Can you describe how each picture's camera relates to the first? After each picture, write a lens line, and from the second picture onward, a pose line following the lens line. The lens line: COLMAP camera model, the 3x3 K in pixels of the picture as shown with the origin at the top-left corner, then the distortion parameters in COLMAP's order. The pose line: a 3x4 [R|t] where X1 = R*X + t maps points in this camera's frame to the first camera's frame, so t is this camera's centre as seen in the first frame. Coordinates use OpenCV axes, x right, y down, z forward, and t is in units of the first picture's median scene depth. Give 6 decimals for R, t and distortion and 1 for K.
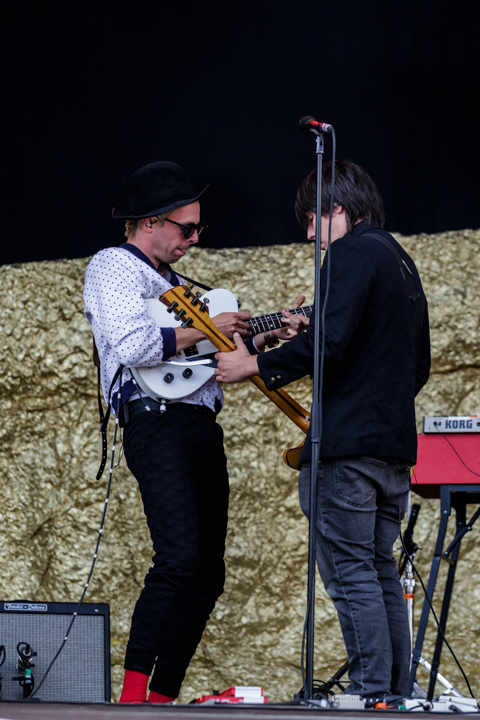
lens RADIAL K [[4622.7, 0, 240.0], [0, 4622.7, 360.0], [0, 0, 1]] dist [0.495389, -17.621552]
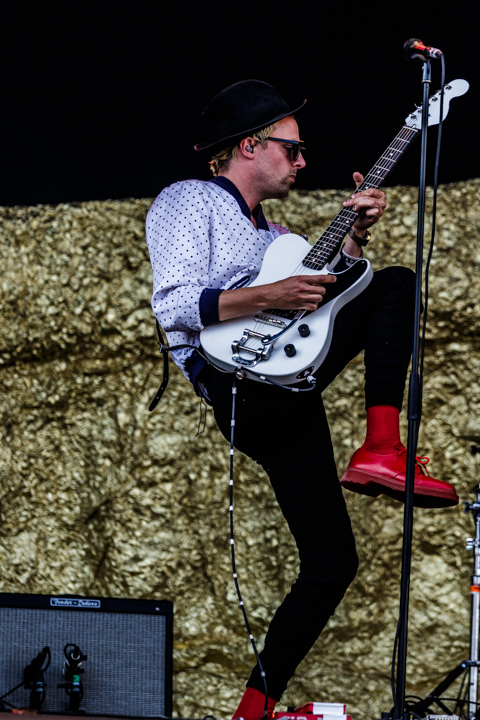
lens RADIAL K [[4622.7, 0, 240.0], [0, 4622.7, 360.0], [0, 0, 1]] dist [0.495389, -17.621552]
pose [[0.999468, 0.022498, -0.023603, 0.003112], [-0.022329, 0.999723, 0.007427, 0.001365], [0.023764, -0.006896, 0.999694, 0.142626]]
